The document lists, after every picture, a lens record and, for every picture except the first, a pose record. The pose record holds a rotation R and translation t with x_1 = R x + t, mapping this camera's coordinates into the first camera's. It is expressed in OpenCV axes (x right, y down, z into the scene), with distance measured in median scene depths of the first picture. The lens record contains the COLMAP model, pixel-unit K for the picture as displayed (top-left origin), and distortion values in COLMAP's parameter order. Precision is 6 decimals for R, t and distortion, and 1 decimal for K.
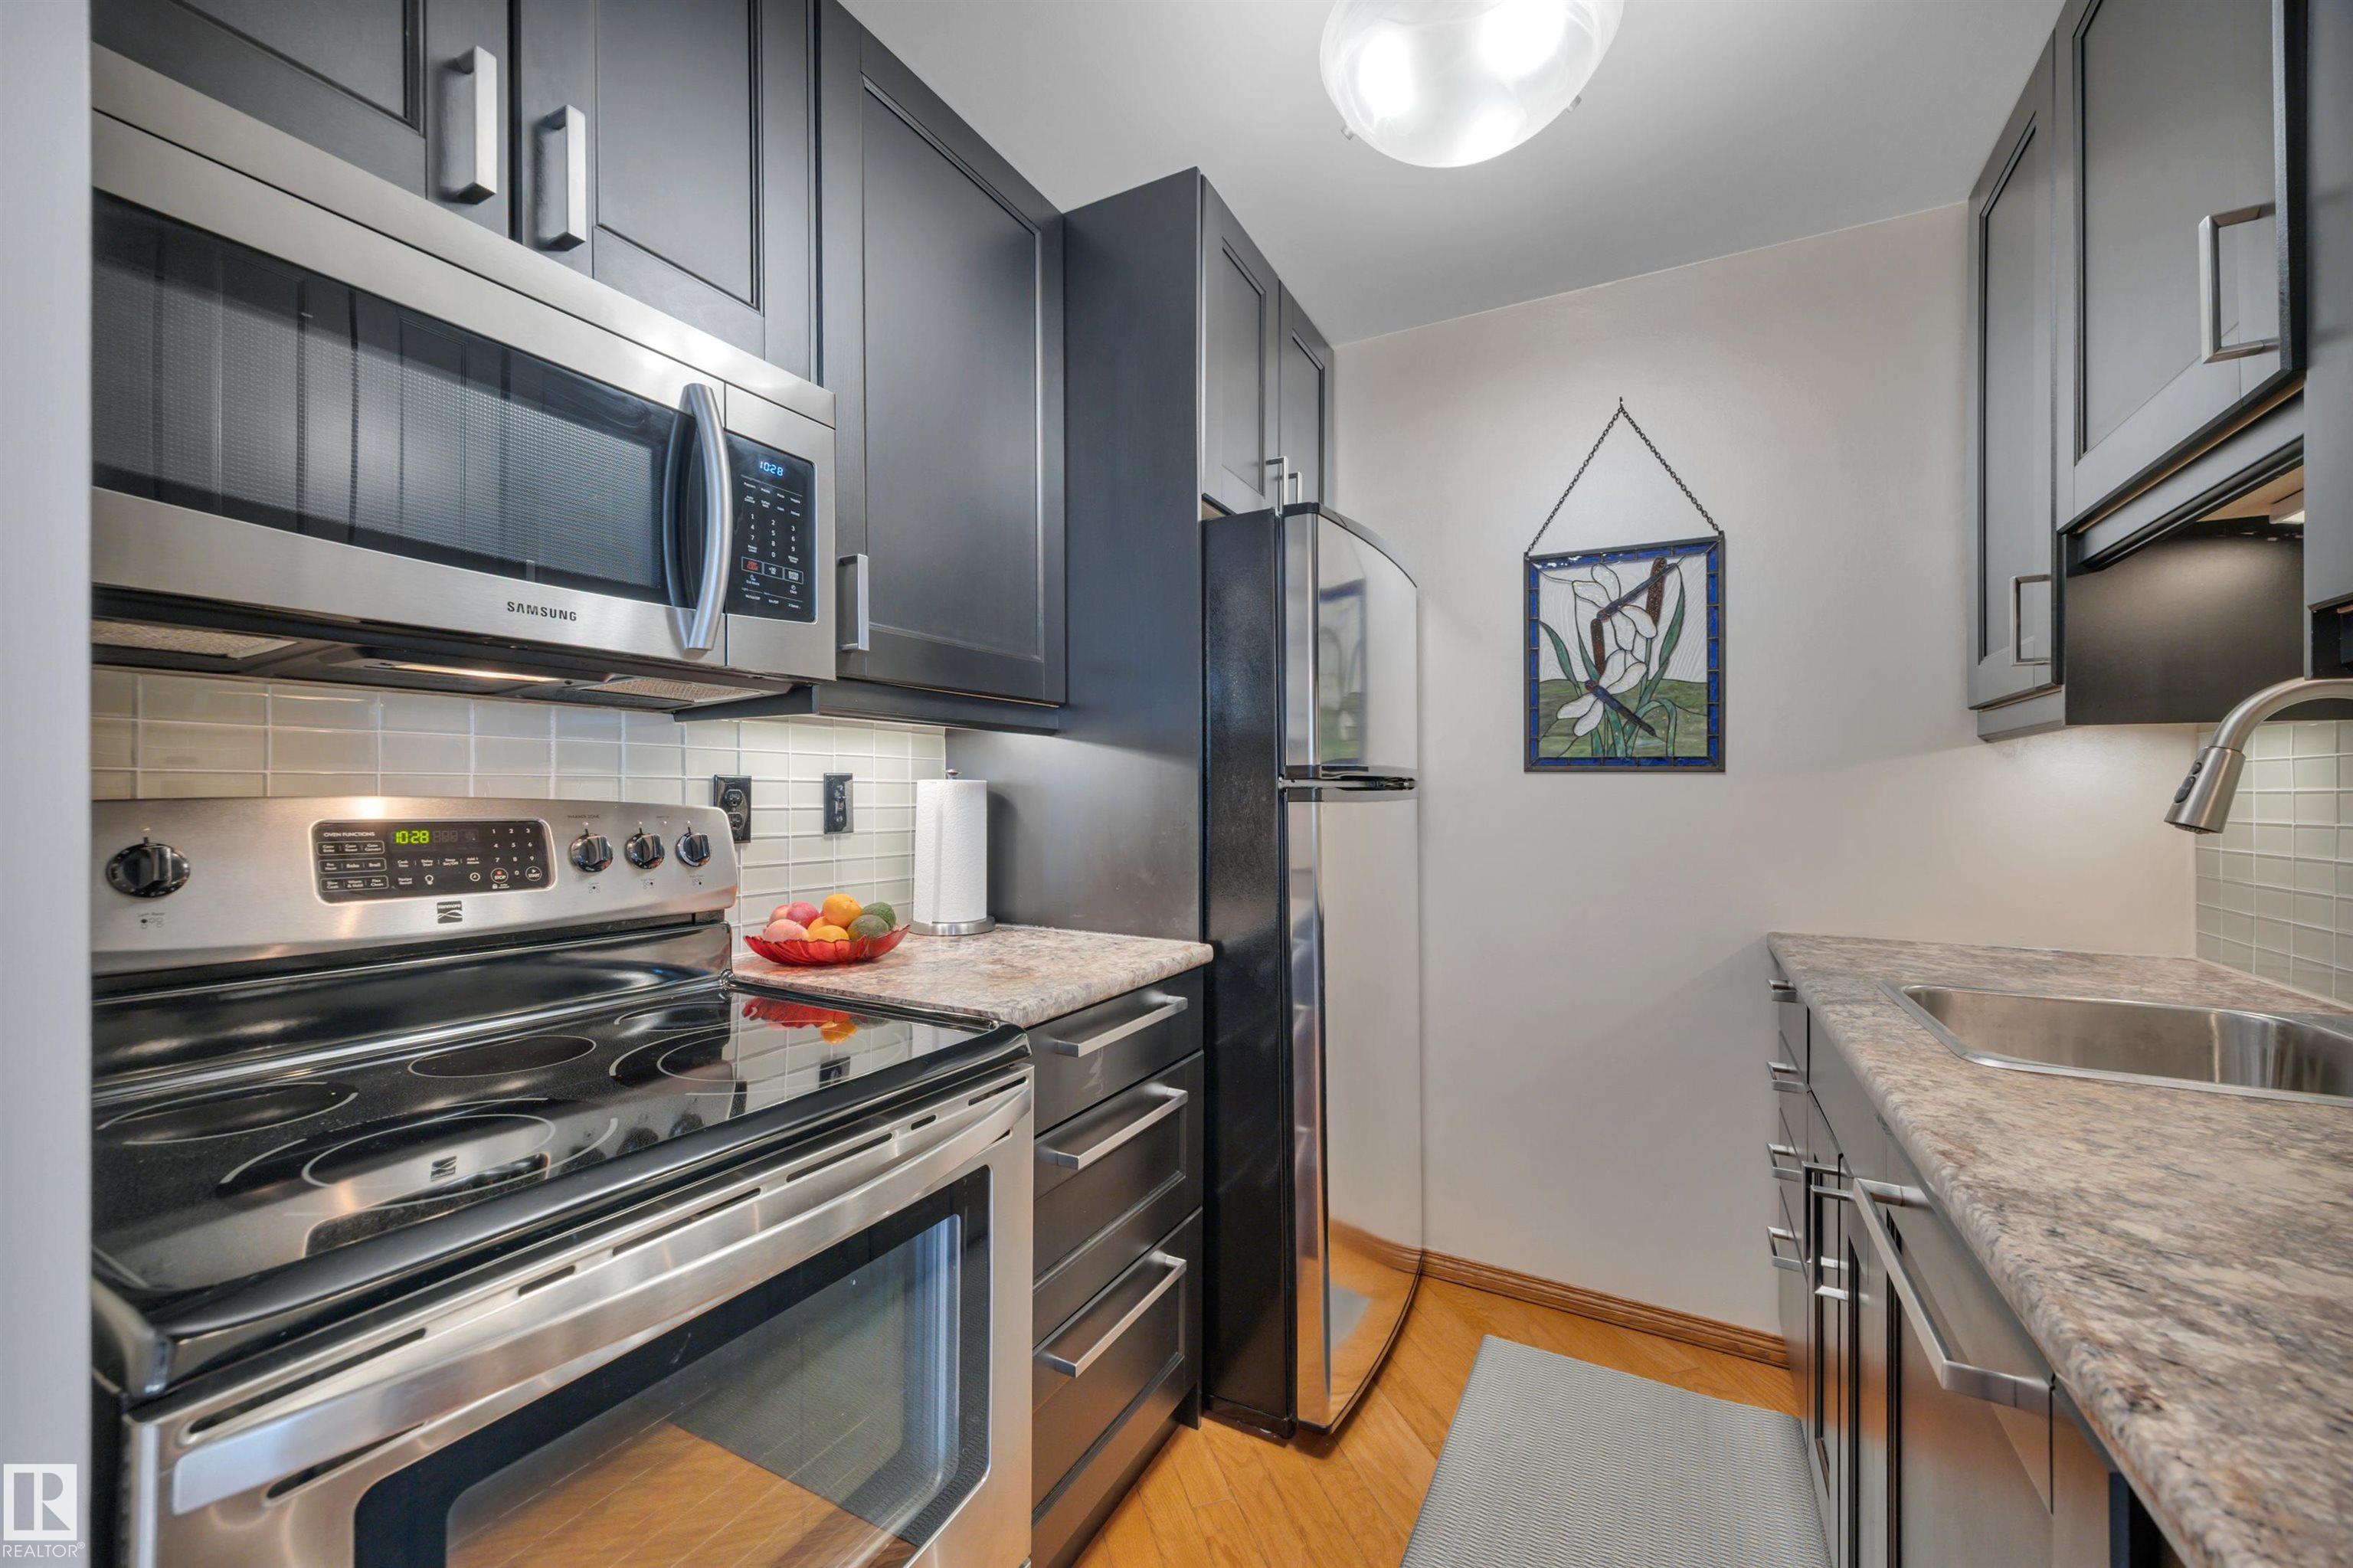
lens RADIAL K [[953.4, 0, 1157.4], [0, 953.4, 786.5], [0, 0, 1]] dist [-0.000787, -0.000576]
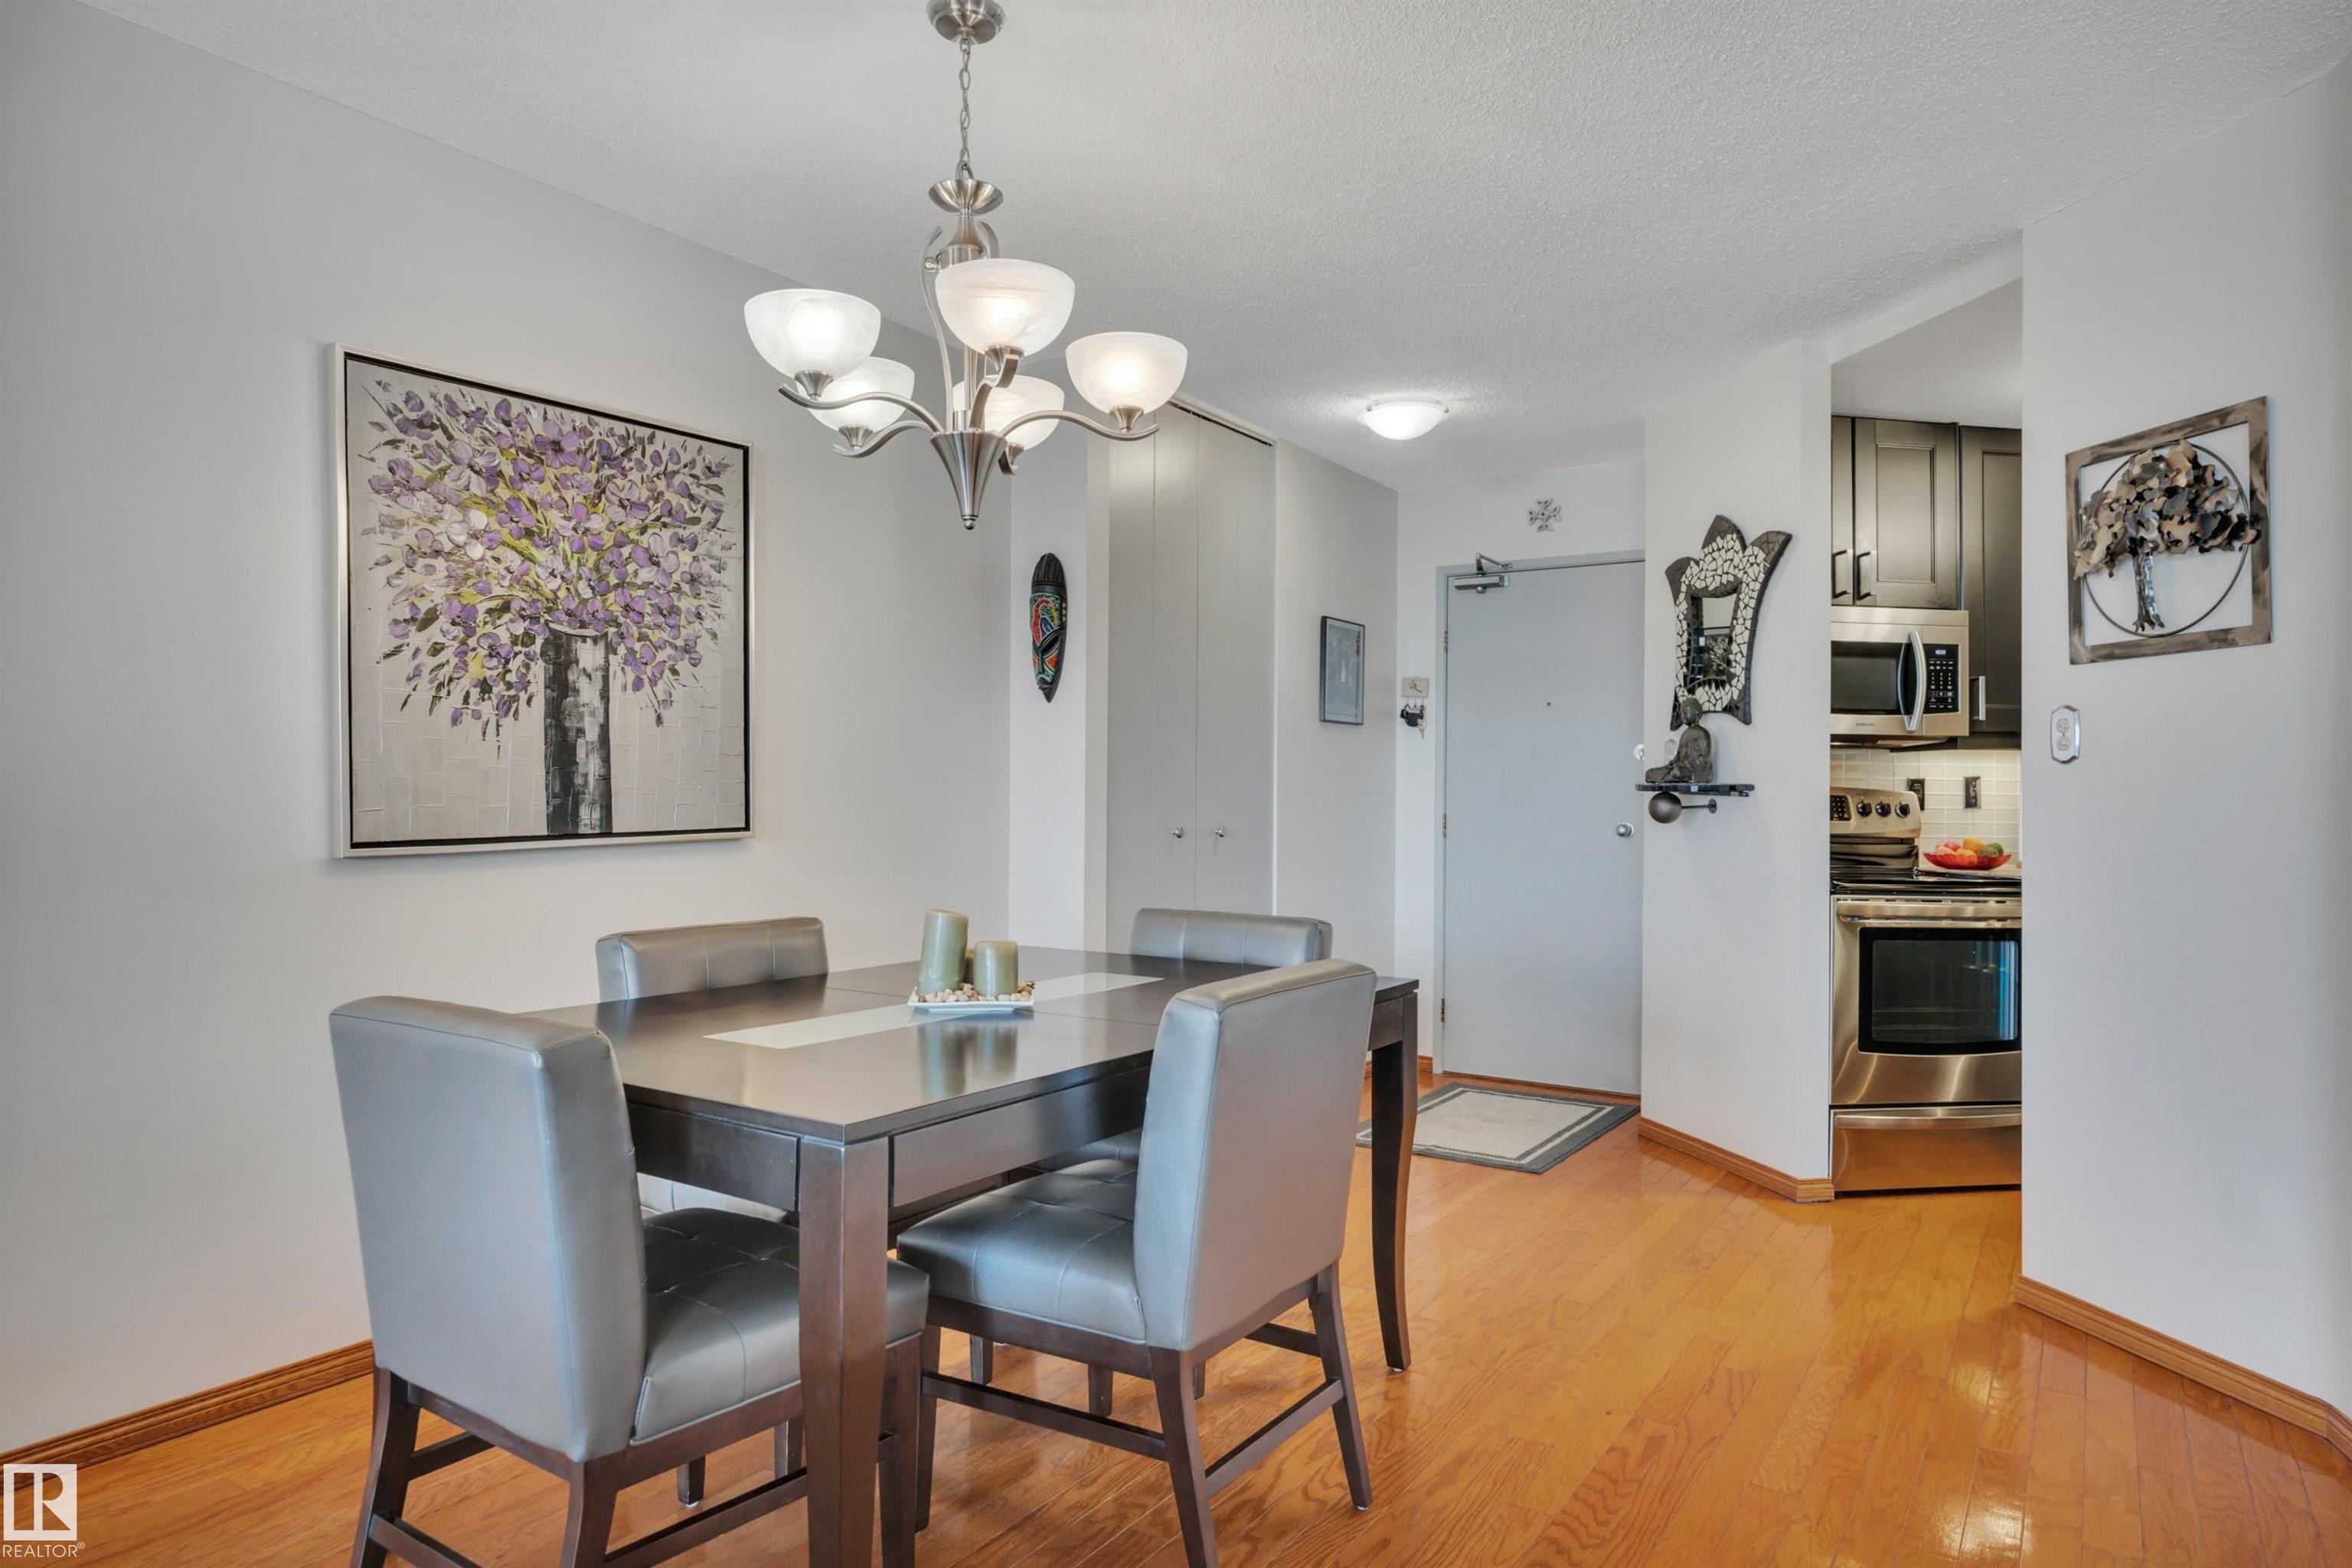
lens RADIAL K [[1386.1, 0, 1182.6], [0, 1386.1, 785.1], [0, 0, 1]] dist [-0.030453, 0.001561]
pose [[0.657756, -0.005101, -0.753214, 1.302737], [-0.000094, 0.999977, -0.006855, 0.044254], [0.753231, 0.004580, 0.657740, -3.737691]]
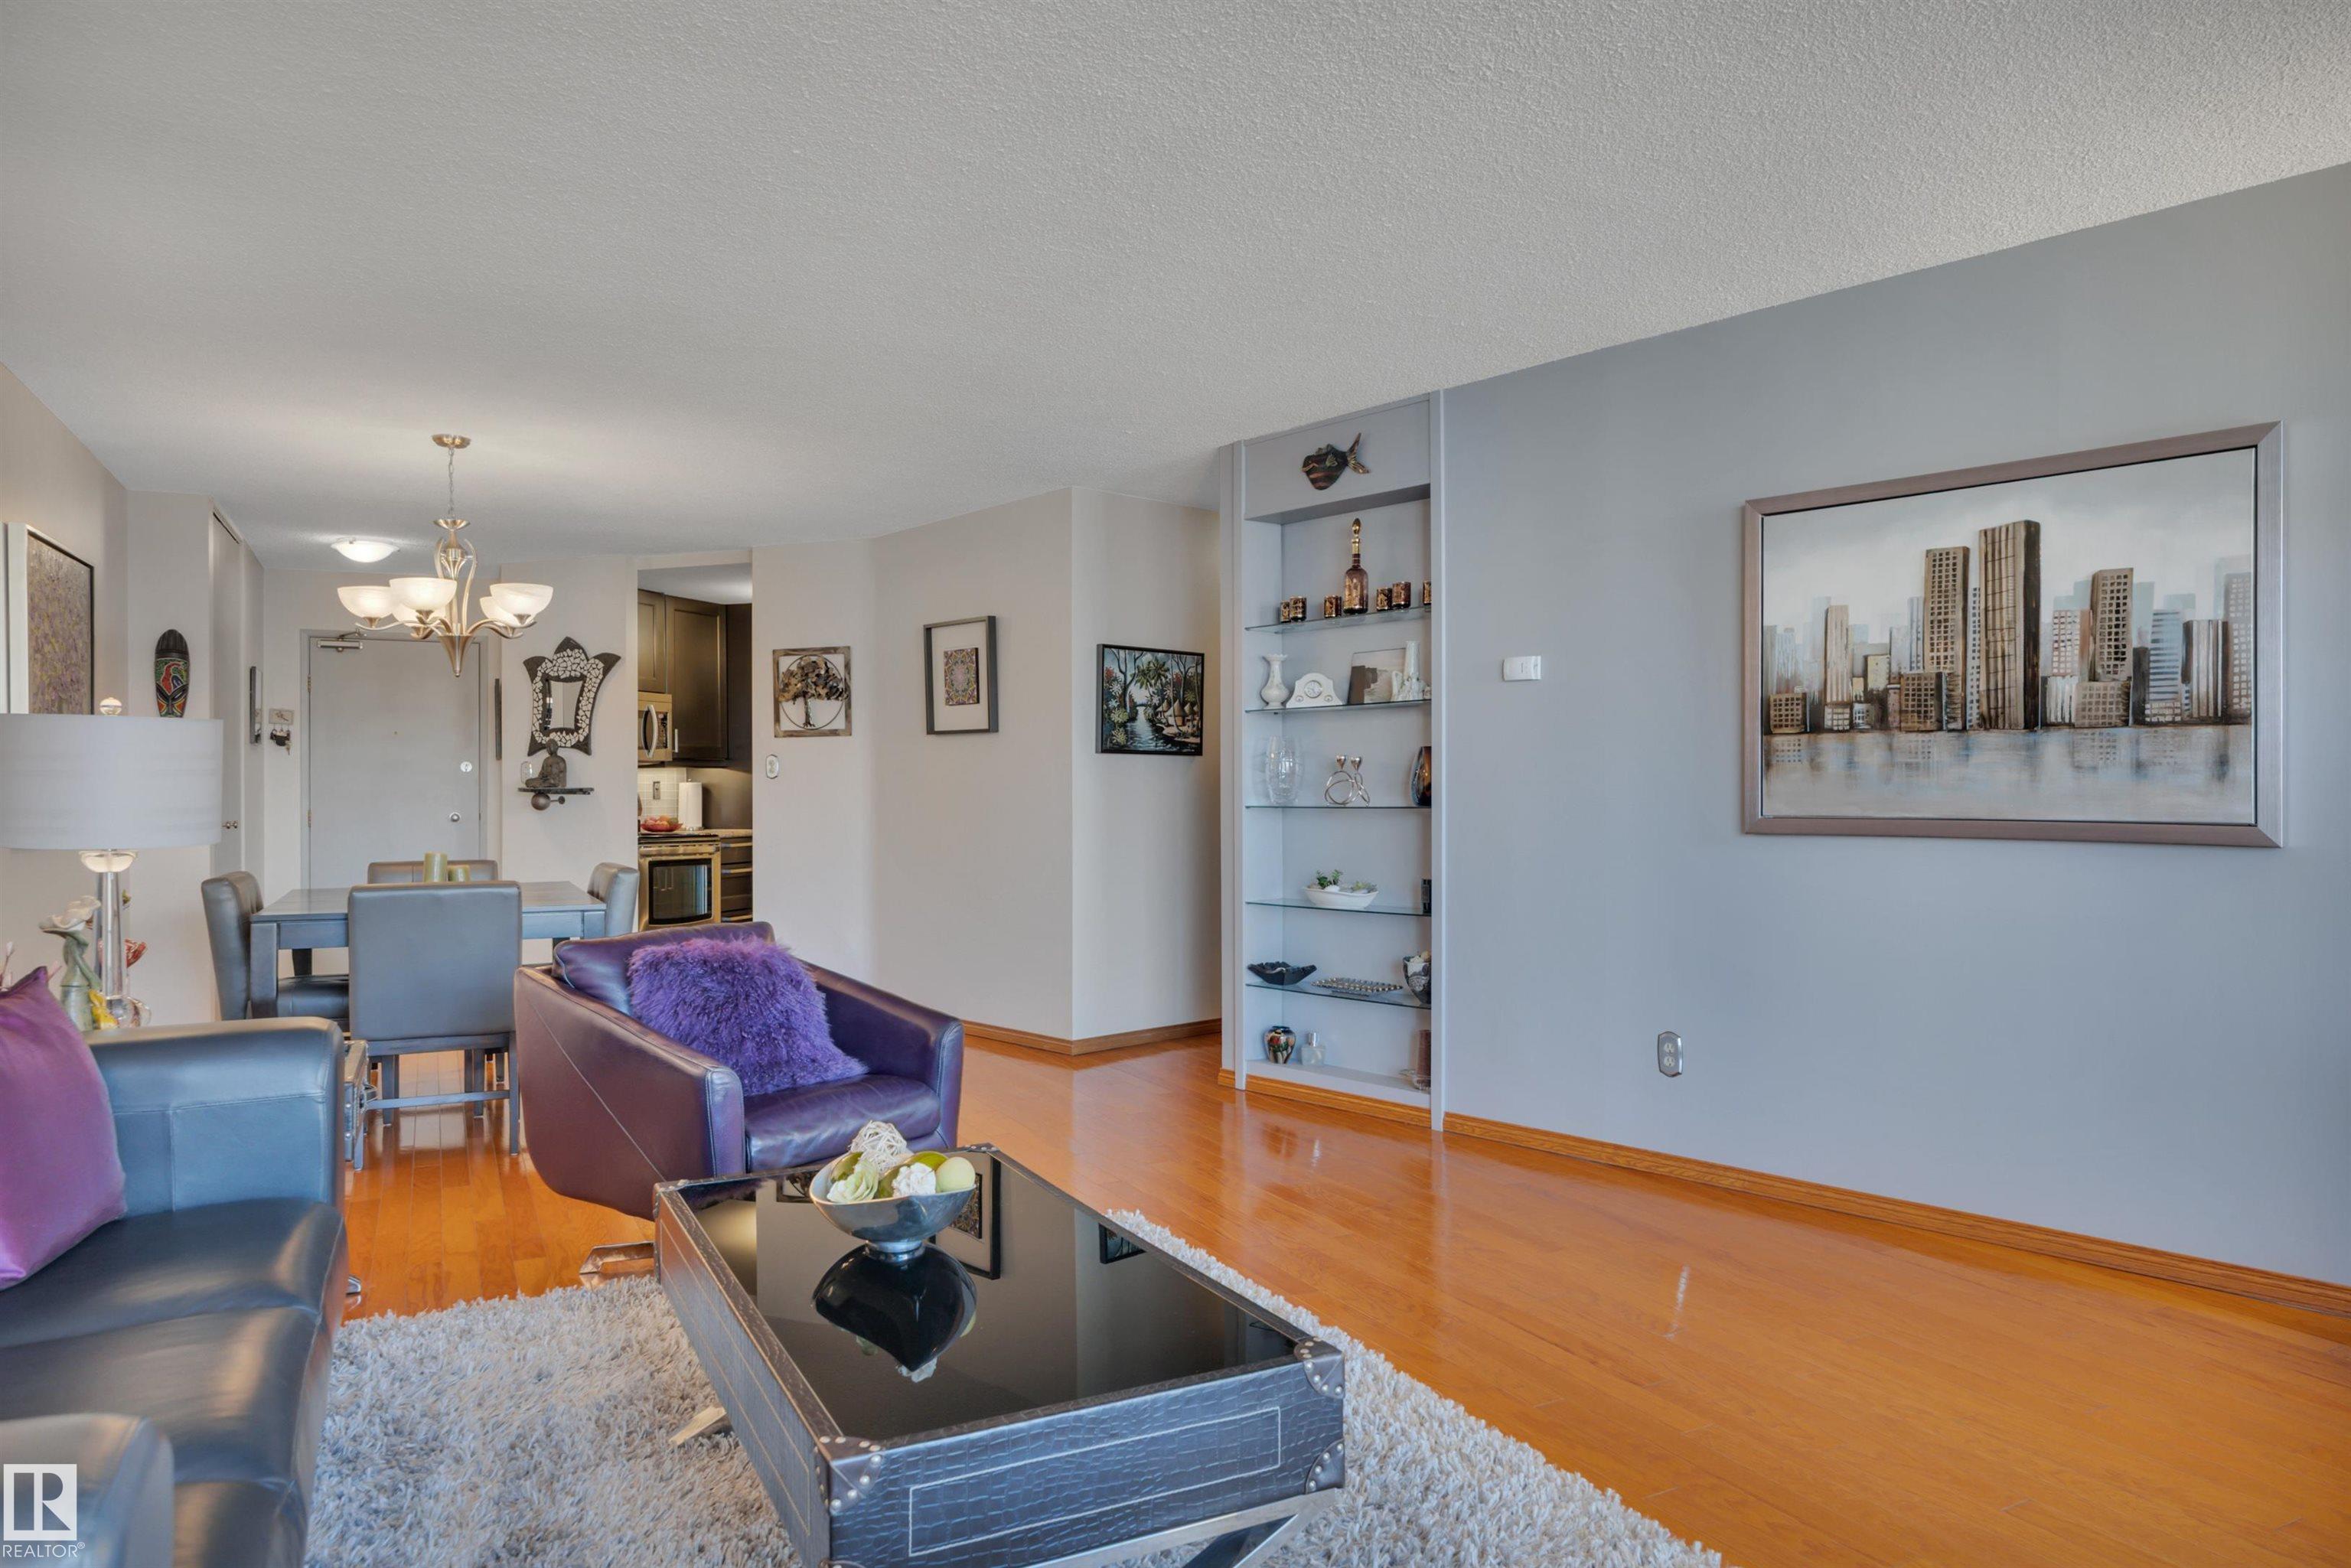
lens RADIAL K [[1385.5, 0, 1174.1], [0, 1385.5, 776.5], [0, 0, 1]] dist [-0.030453, 0.001561]
pose [[0.979601, -0.010497, 0.200680, 0.913155], [0.011788, 0.999917, -0.005241, 0.027869], [-0.200608, 0.007499, 0.979643, -7.991717]]
